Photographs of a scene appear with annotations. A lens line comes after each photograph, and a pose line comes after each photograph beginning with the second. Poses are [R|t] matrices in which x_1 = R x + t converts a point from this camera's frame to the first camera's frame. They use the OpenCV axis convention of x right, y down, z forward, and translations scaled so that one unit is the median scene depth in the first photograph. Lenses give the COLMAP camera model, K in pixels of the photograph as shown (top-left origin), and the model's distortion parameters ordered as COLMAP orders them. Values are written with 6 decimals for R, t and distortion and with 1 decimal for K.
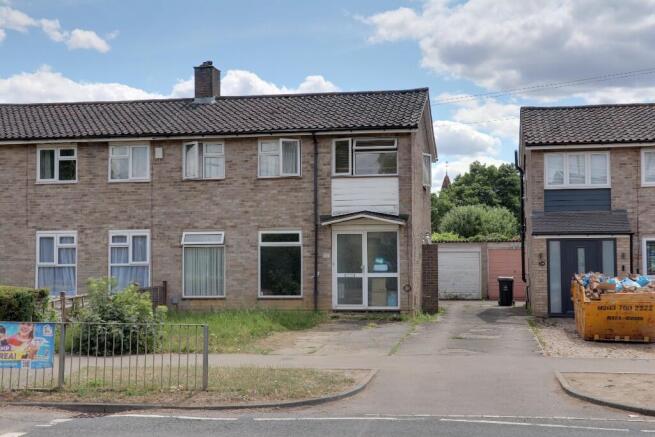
lens RADIAL K [[1055.3, 0, 327.2], [0, 1055.3, 217.9], [0, 0, 1]] dist [-0.004653, 0.000000]
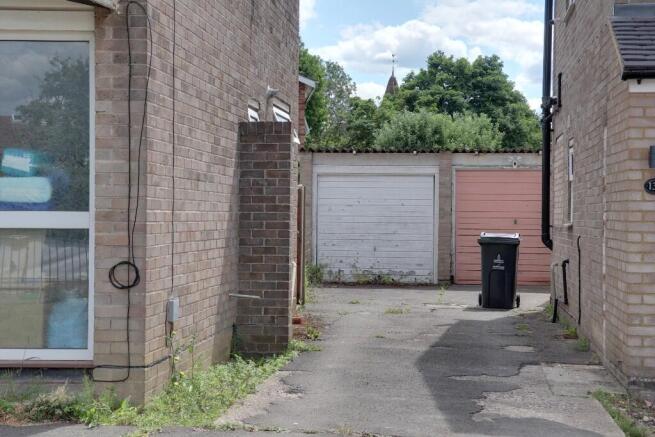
lens RADIAL K [[1282.8, 0, 327.5], [0, 1282.8, 219.3], [0, 0, 1]] dist [0.304321, 0.000000]
pose [[0.998488, 0.010156, 0.054020, 0.043229], [-0.012709, 0.998808, 0.047119, 0.015649], [-0.053477, -0.047734, 0.997428, 0.285115]]
